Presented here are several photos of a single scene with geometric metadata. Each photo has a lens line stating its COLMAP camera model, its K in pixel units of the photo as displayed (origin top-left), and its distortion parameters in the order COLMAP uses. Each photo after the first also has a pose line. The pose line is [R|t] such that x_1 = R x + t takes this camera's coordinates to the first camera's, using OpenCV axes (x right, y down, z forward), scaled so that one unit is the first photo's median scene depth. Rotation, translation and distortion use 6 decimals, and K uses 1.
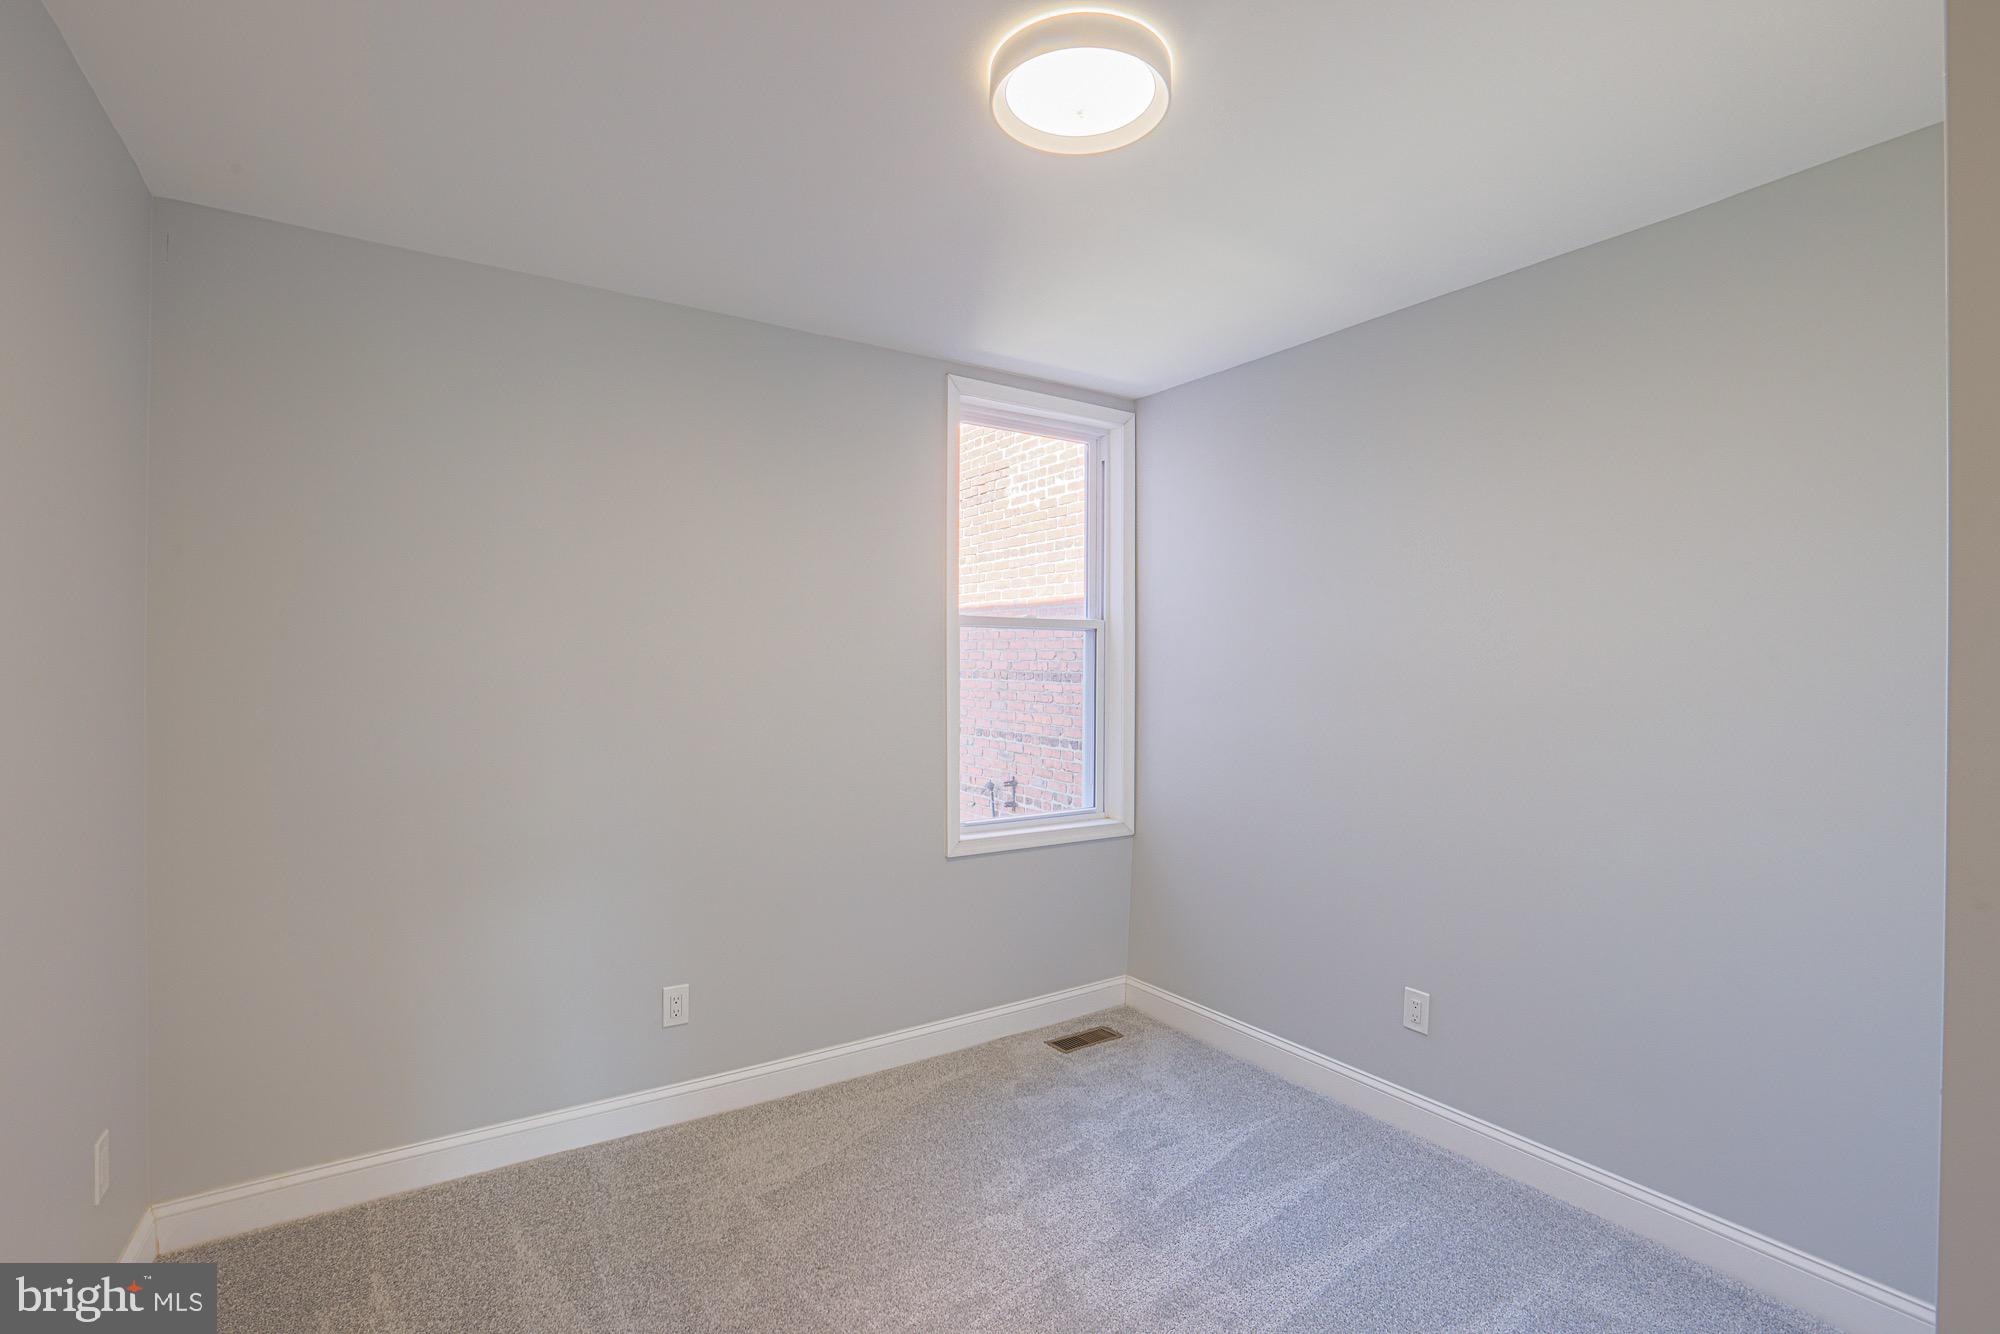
lens RADIAL K [[982.0, 0, 1021.5], [0, 982.0, 651.0], [0, 0, 1]] dist [-0.045980, 0.013720]
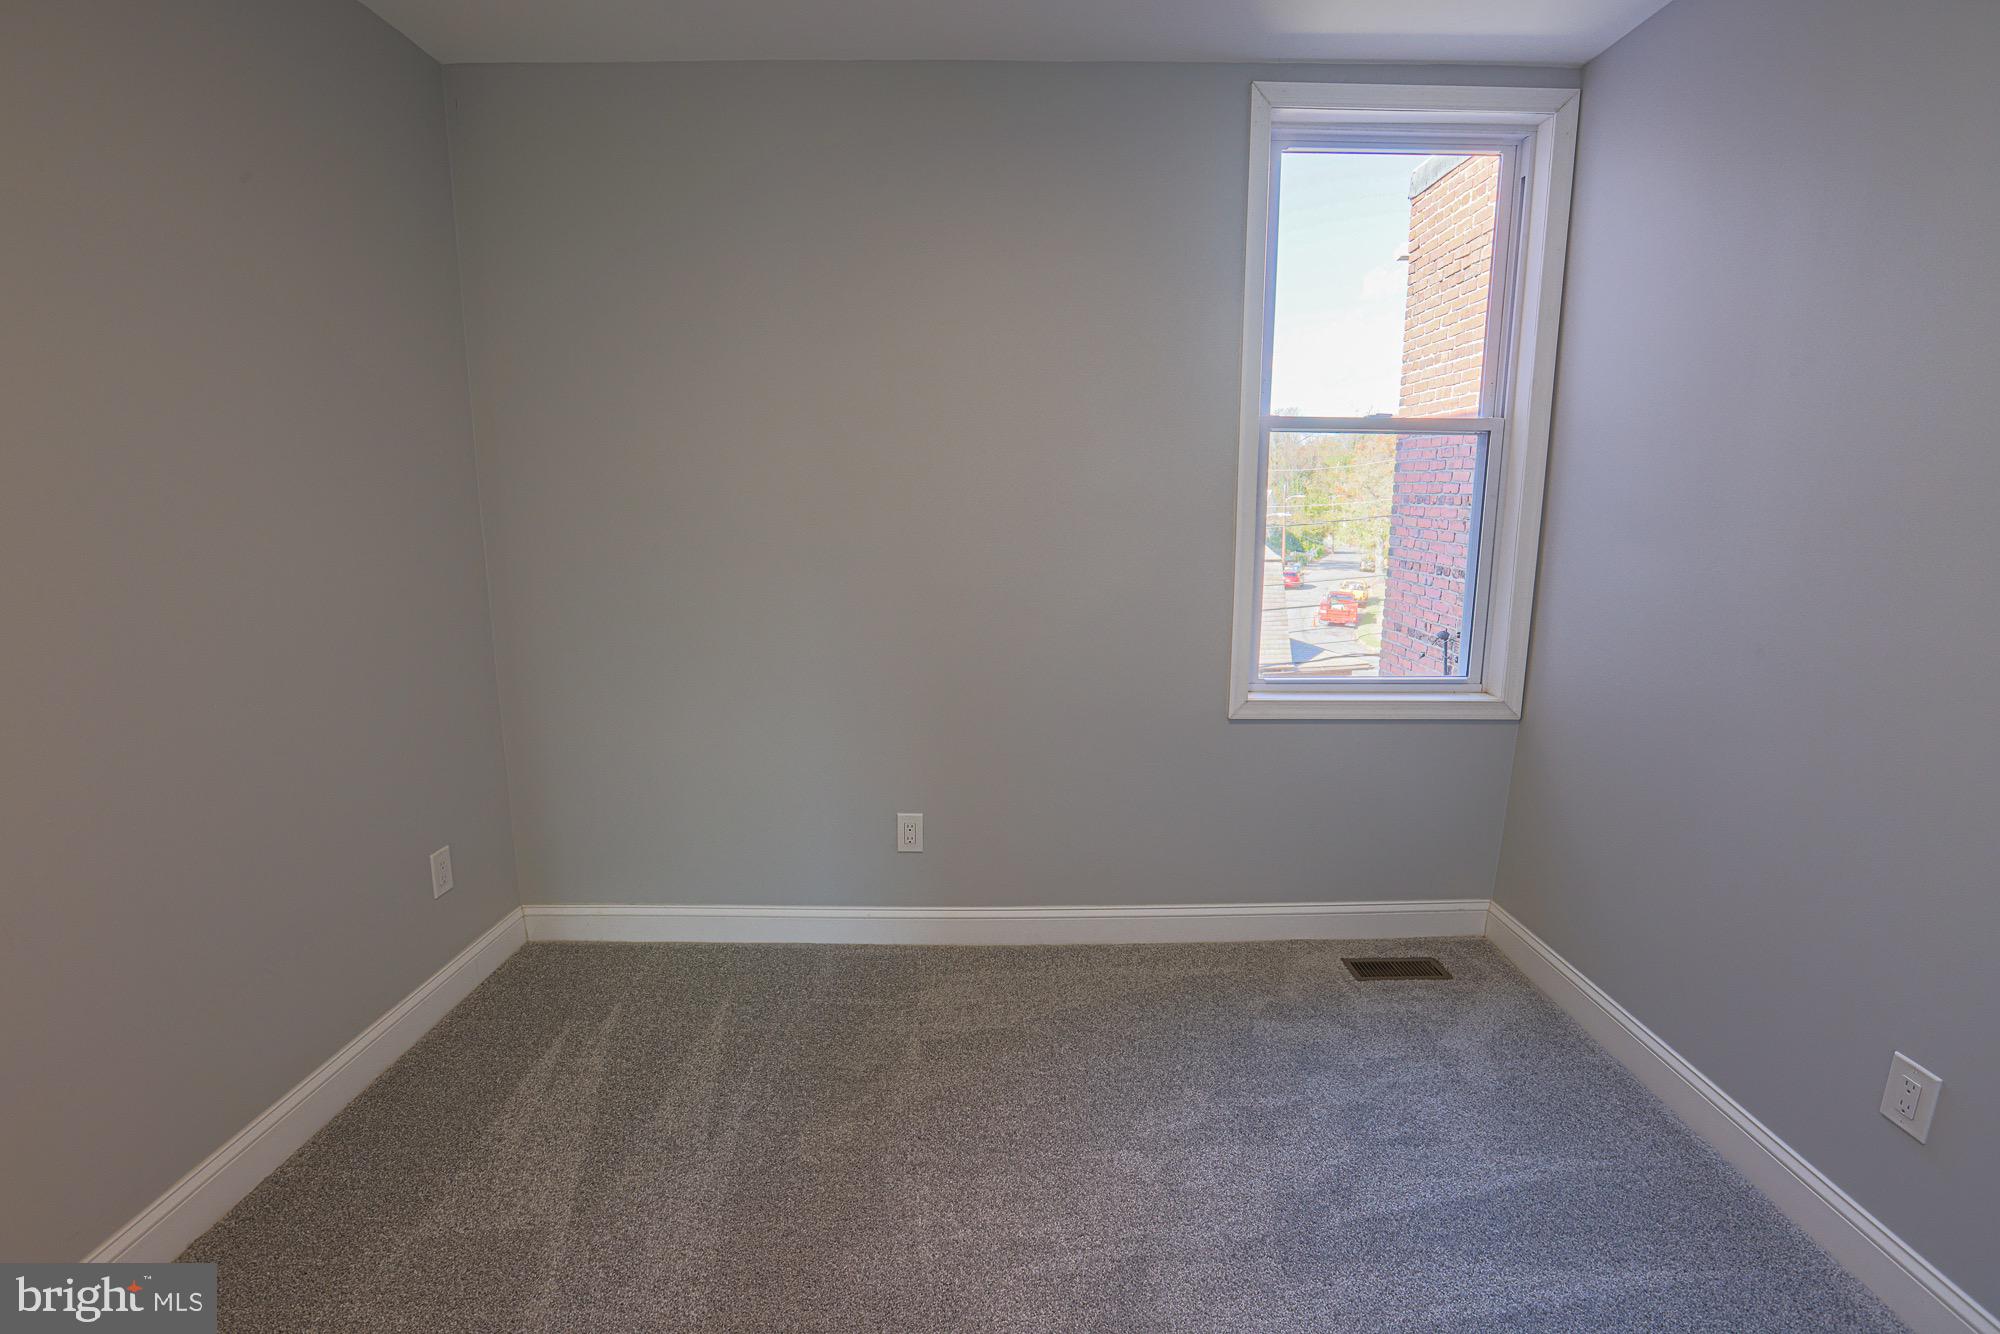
lens RADIAL K [[955.1, 0, 980.8], [0, 955.1, 664.5], [0, 0, 1]] dist [-0.054010, 0.017636]
pose [[0.811633, 0.094782, -0.576428, 0.218490], [0.015803, 0.982826, 0.183858, 0.016527], [0.583954, -0.158334, 0.796196, 0.260366]]
